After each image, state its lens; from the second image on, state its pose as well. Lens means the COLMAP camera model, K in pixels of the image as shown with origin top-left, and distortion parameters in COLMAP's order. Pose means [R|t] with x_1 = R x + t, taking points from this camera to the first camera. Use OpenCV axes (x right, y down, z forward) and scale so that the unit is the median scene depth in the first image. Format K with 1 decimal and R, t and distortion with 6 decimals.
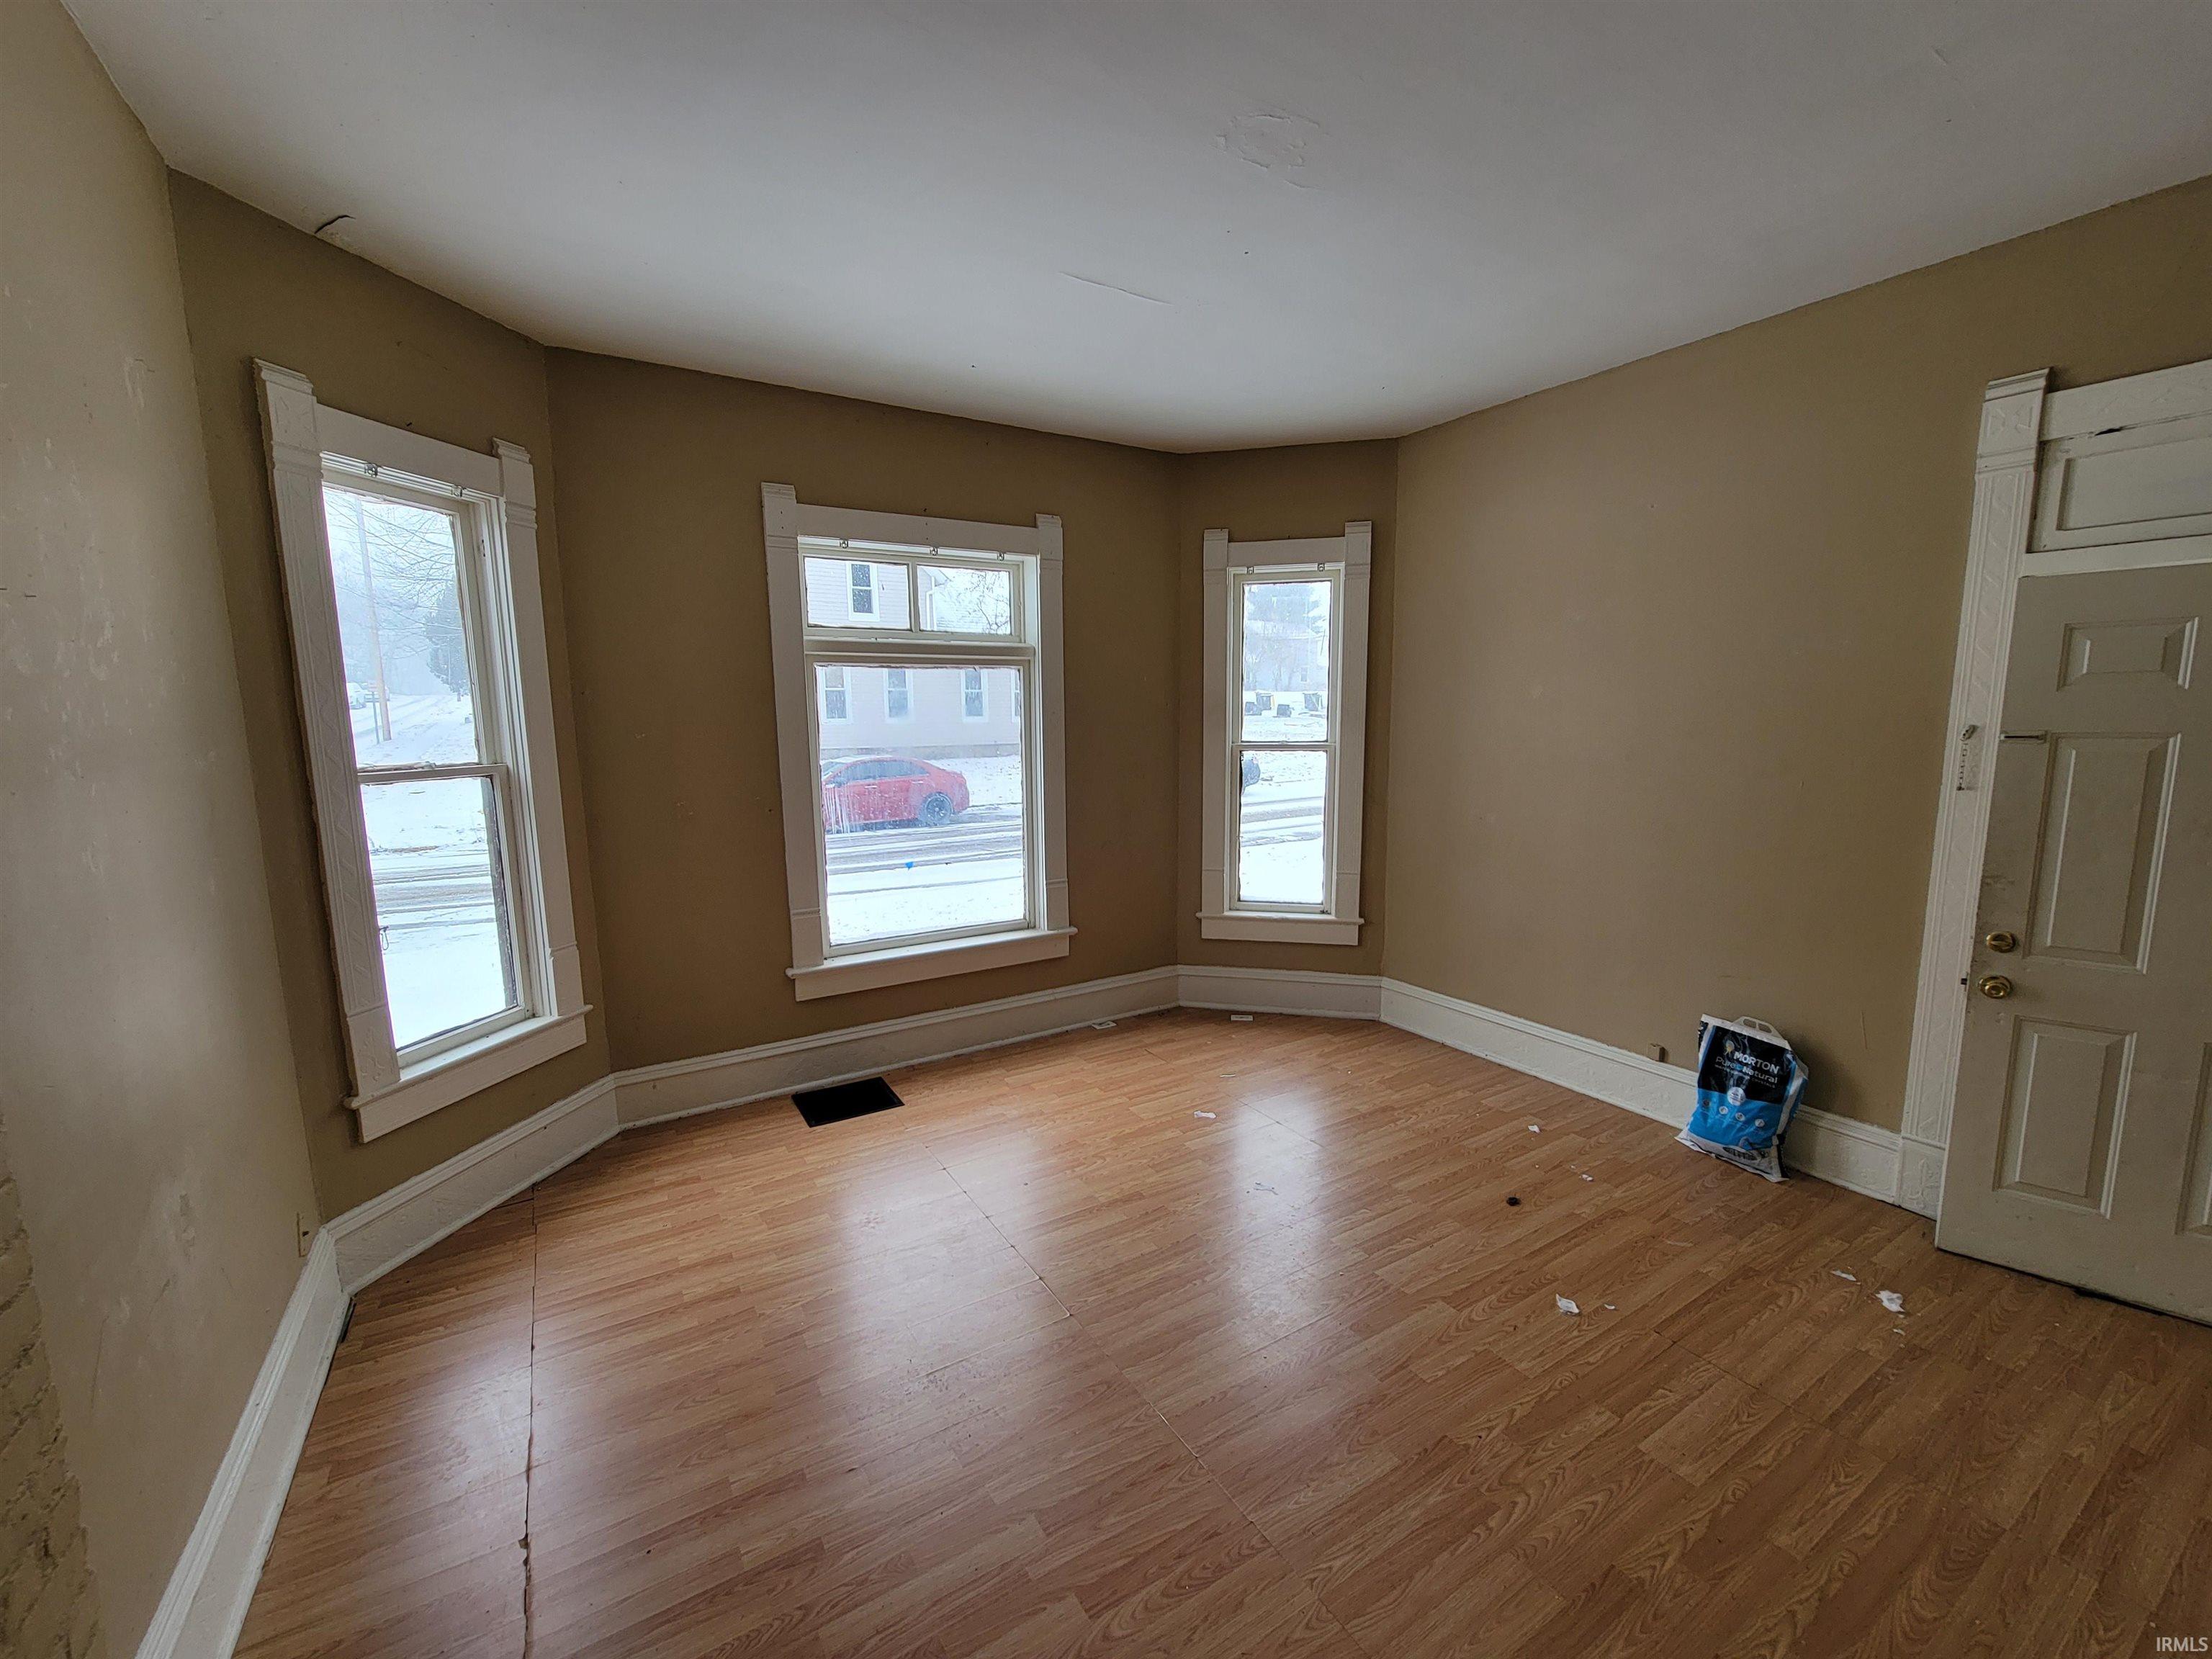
lens RADIAL K [[907.1, 0, 1112.0], [0, 907.1, 841.5], [0, 0, 1]] dist [-0.007774, 0.003497]
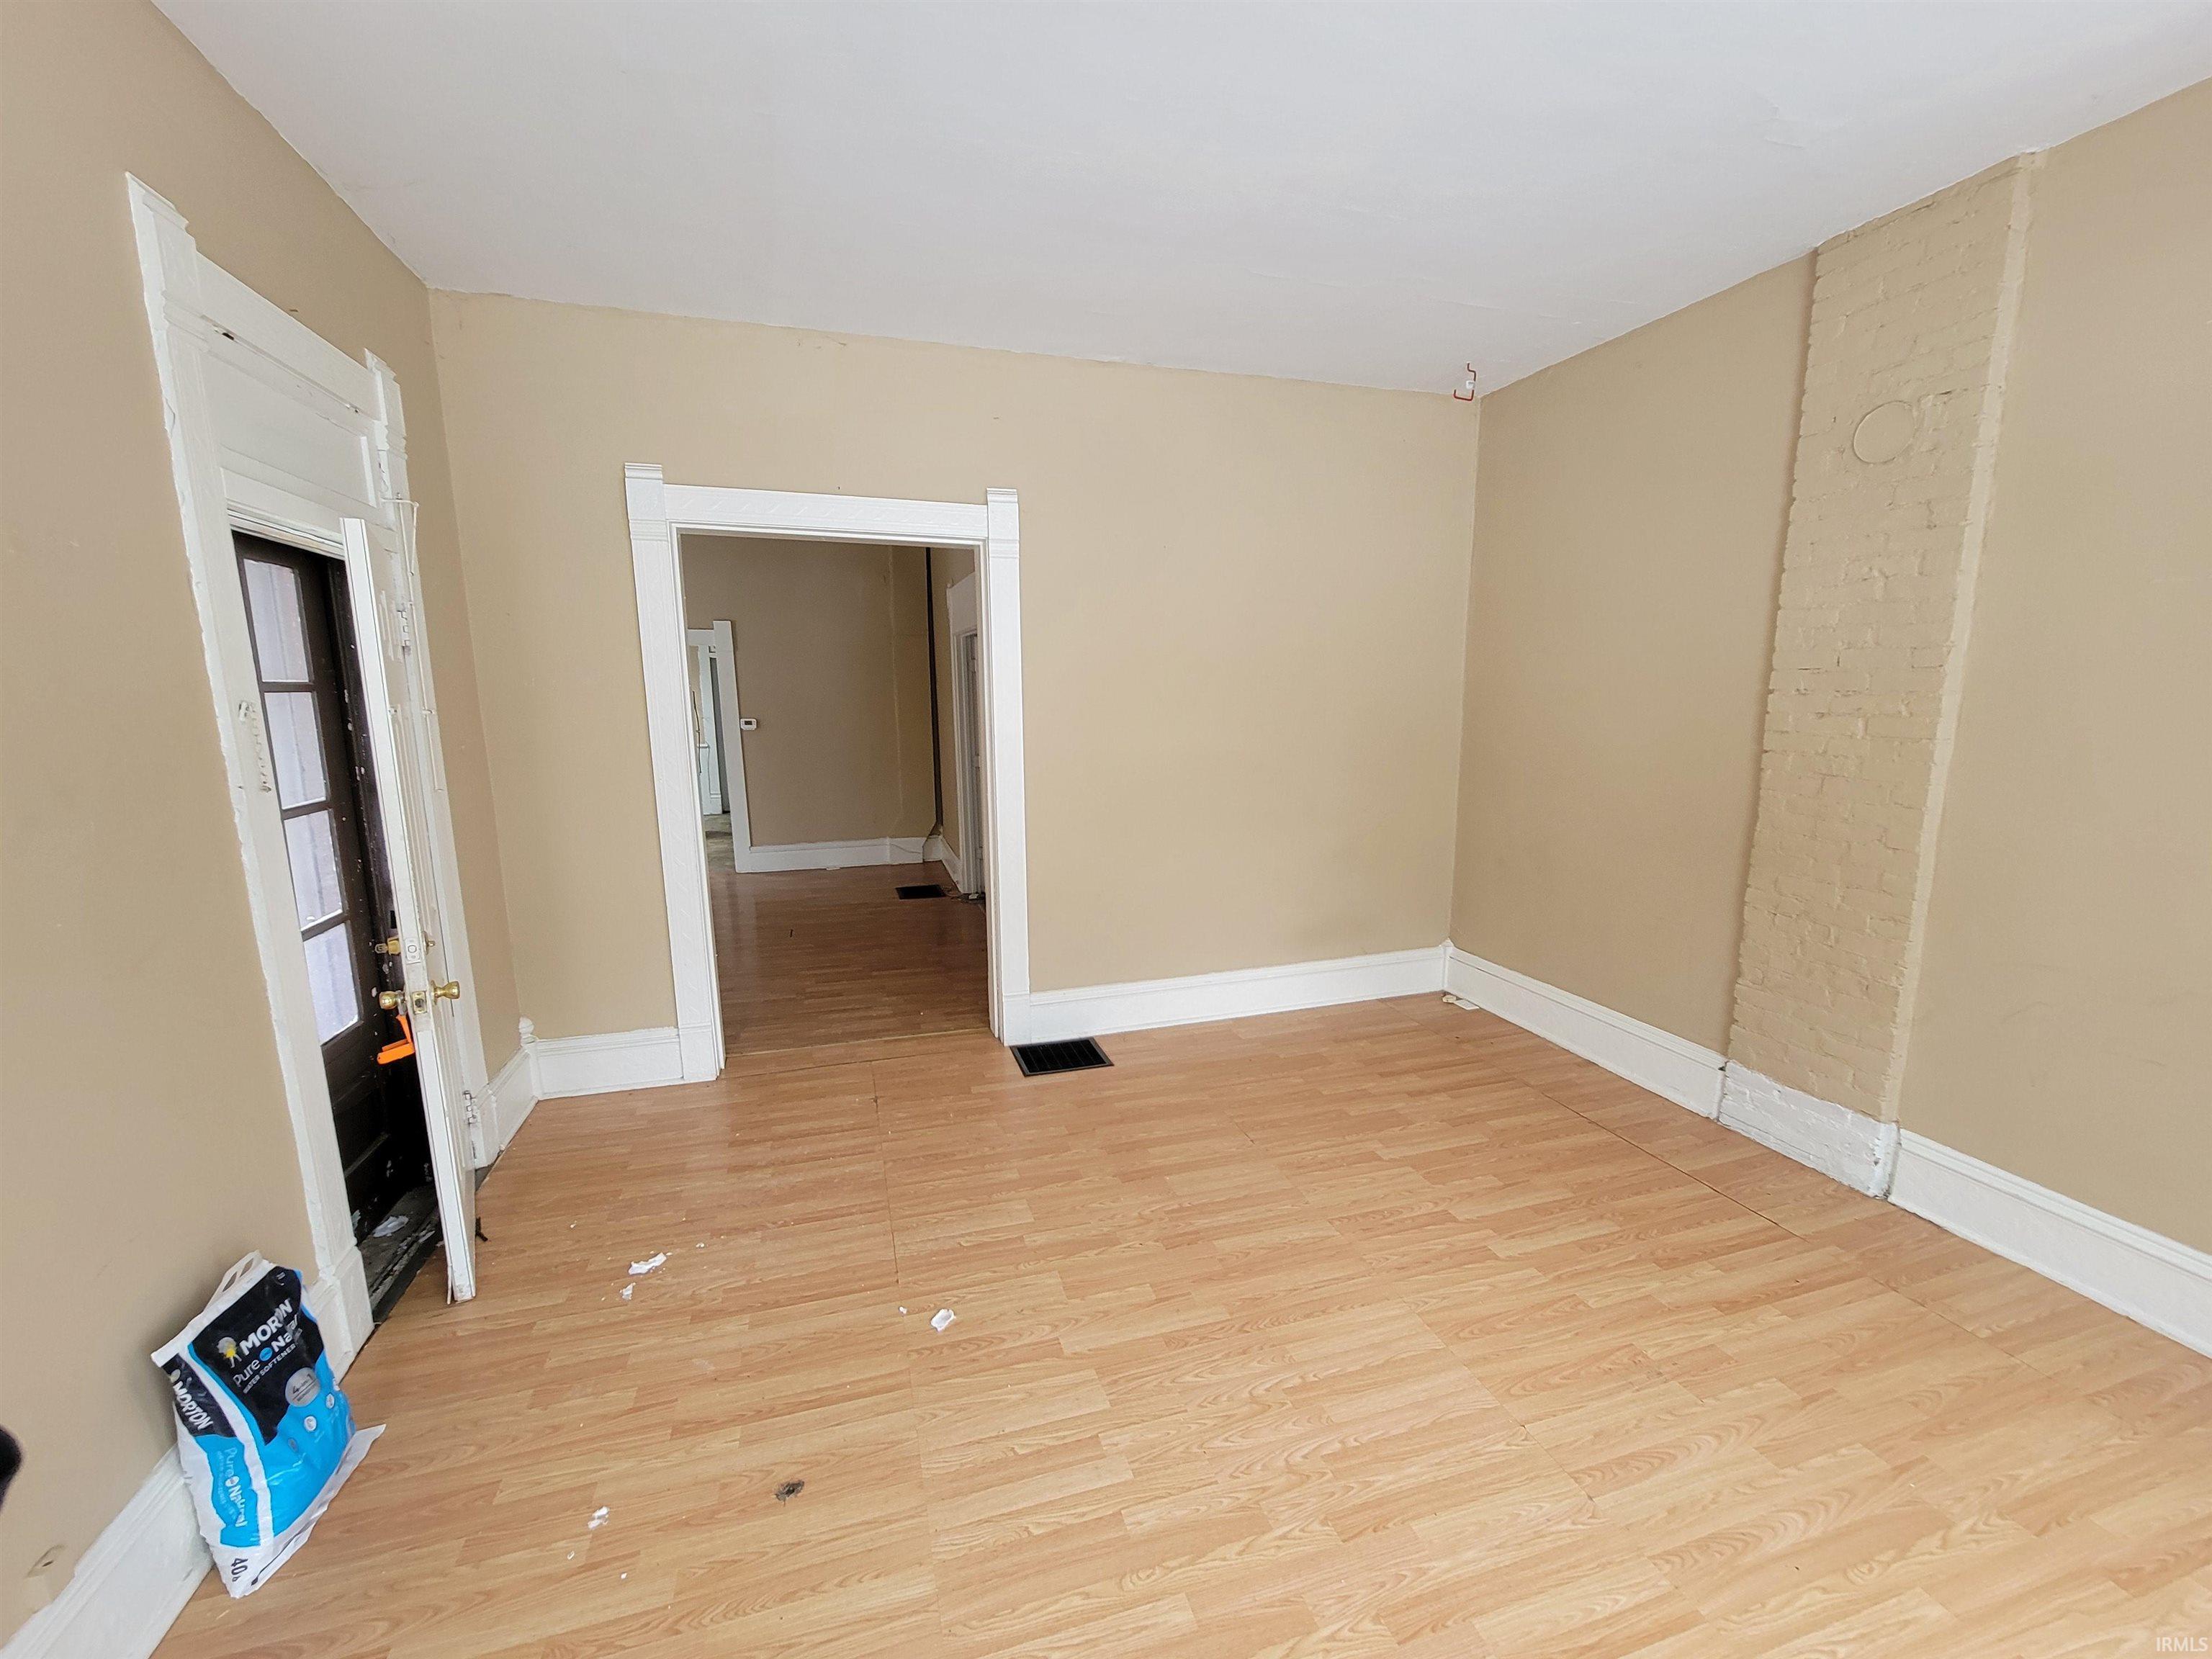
lens RADIAL K [[907.1, 0, 1112.0], [0, 907.1, 841.5], [0, 0, 1]] dist [-0.007774, 0.003497]
pose [[-0.967909, -0.028144, 0.249721, 0.074639], [0.050601, 0.951529, 0.303367, -0.141321], [-0.246155, 0.306268, -0.919569, 1.047347]]
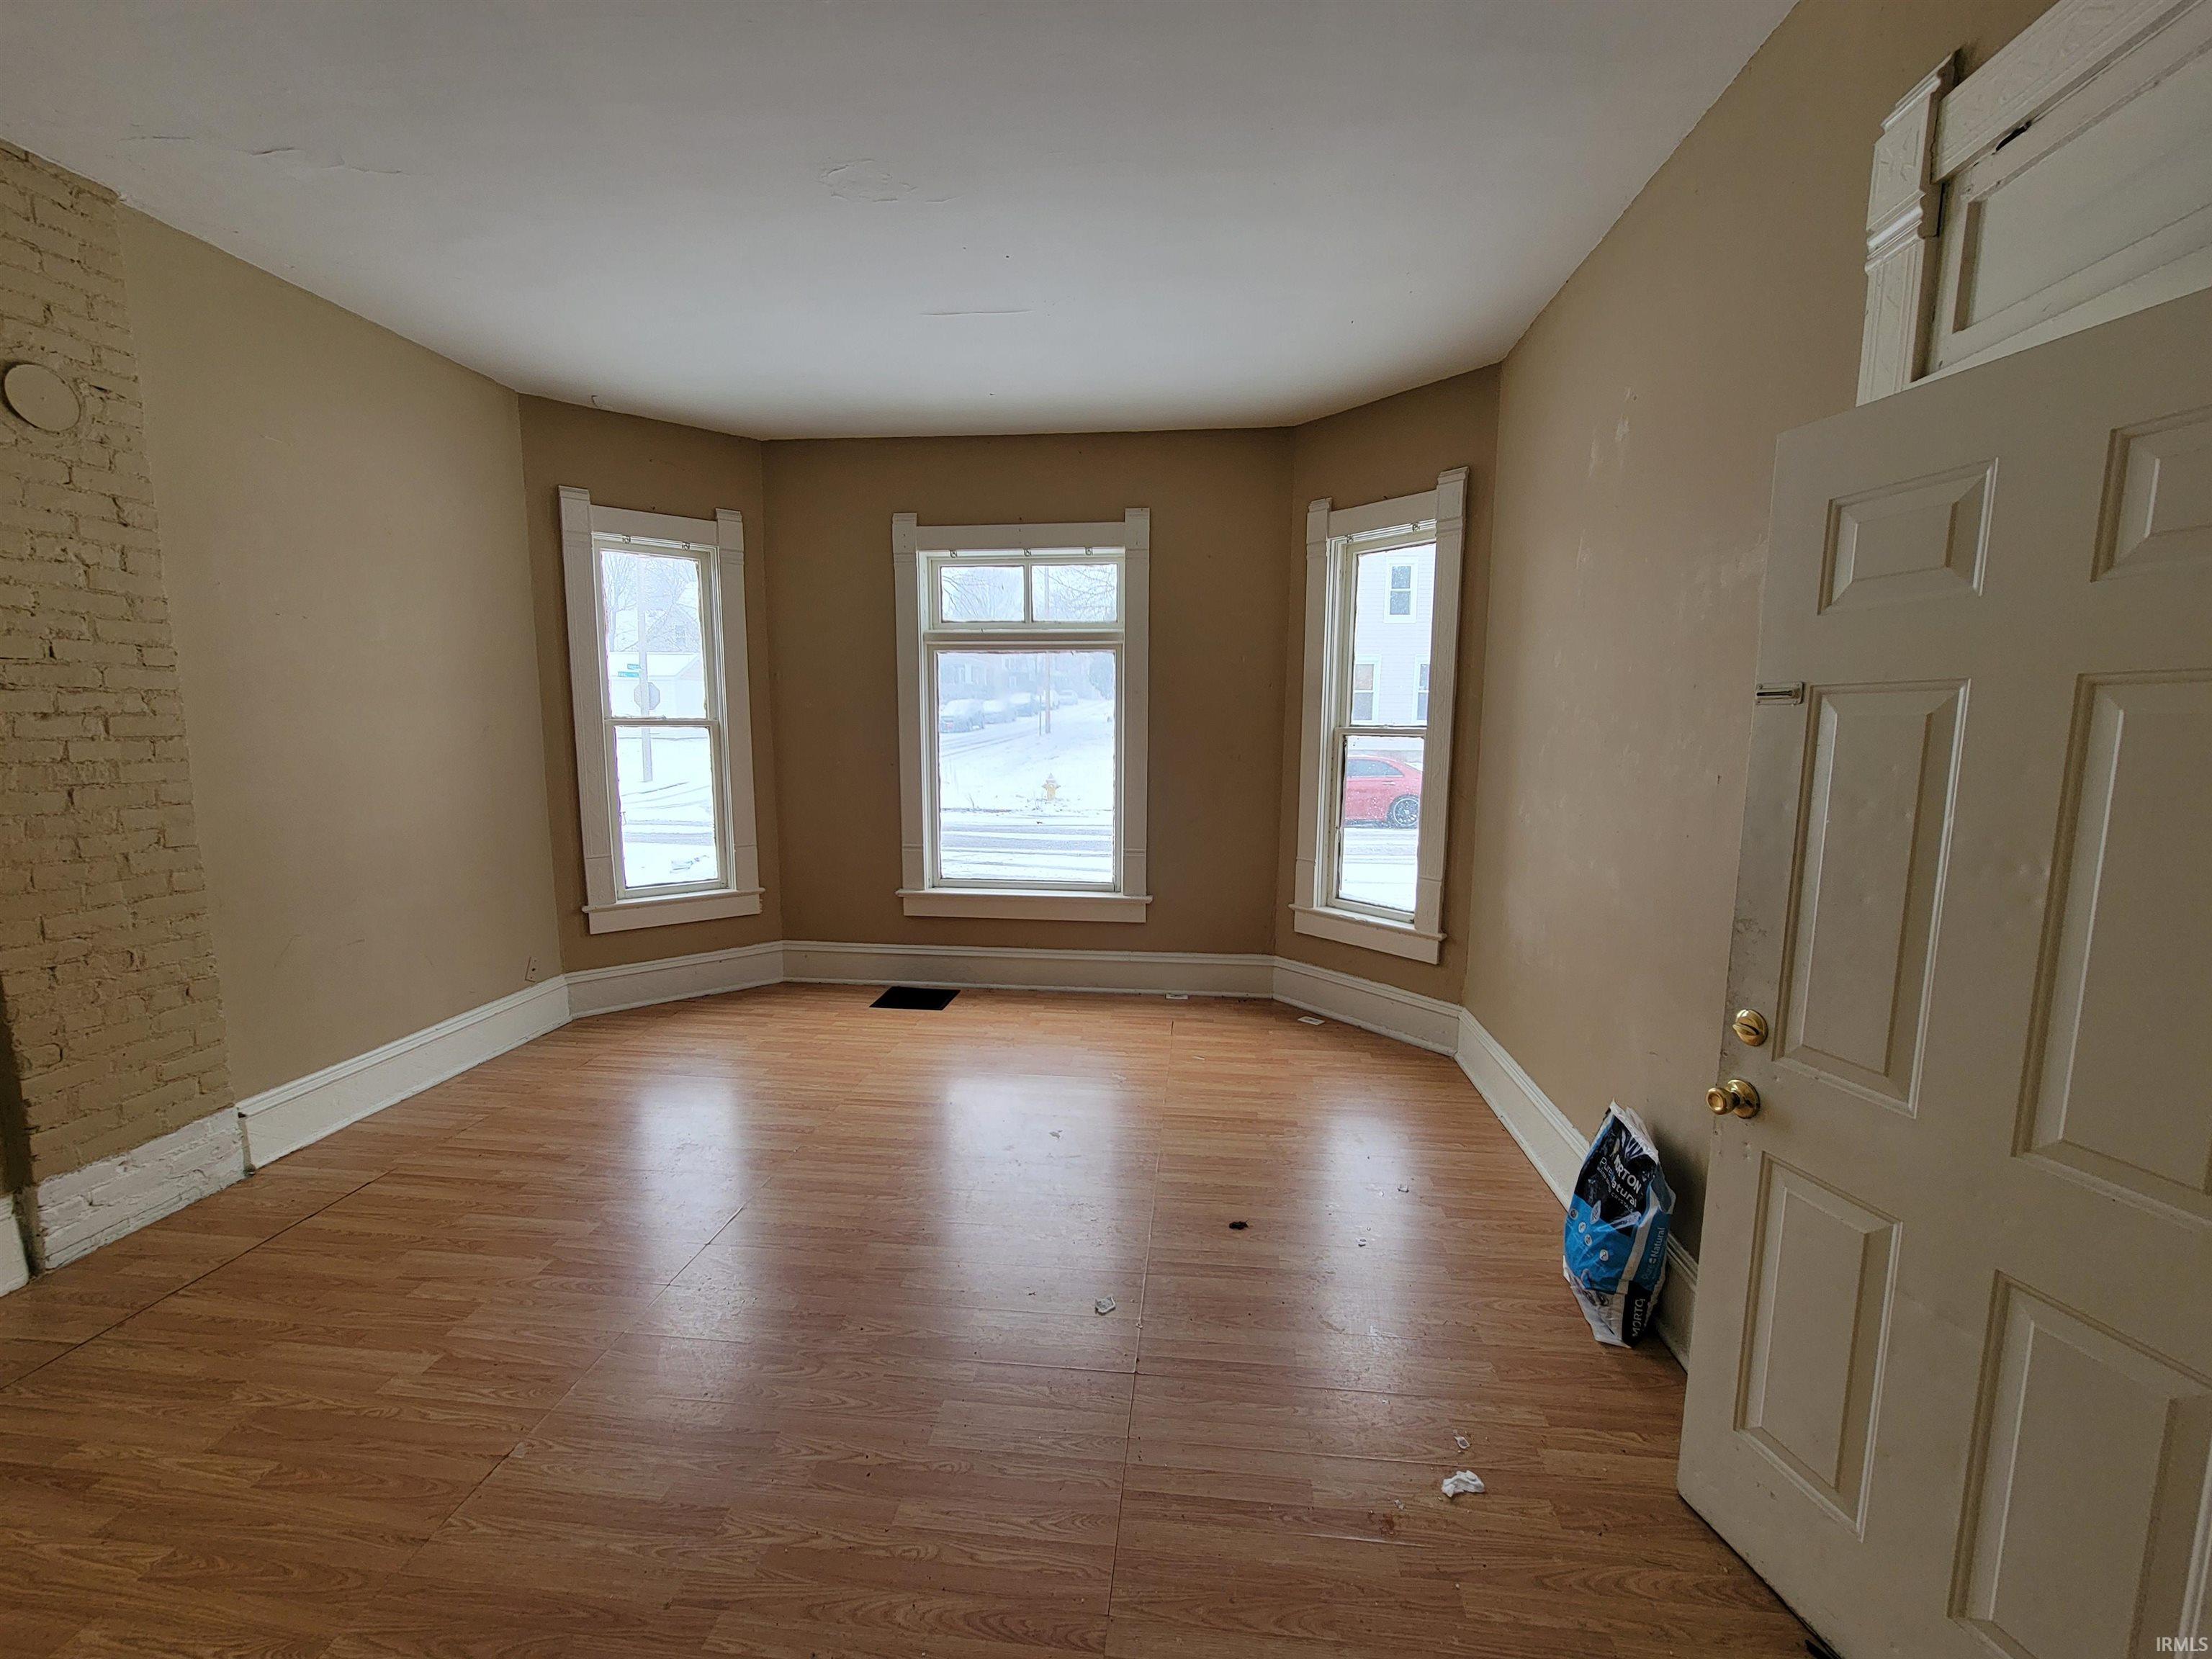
lens RADIAL K [[907.1, 0, 1112.0], [0, 907.1, 841.5], [0, 0, 1]] dist [-0.007774, 0.003497]
pose [[0.788620, 0.097017, -0.607179, 0.649363], [-0.101409, 0.994473, 0.027187, 0.007892], [0.606461, 0.040133, 0.794100, 0.154901]]
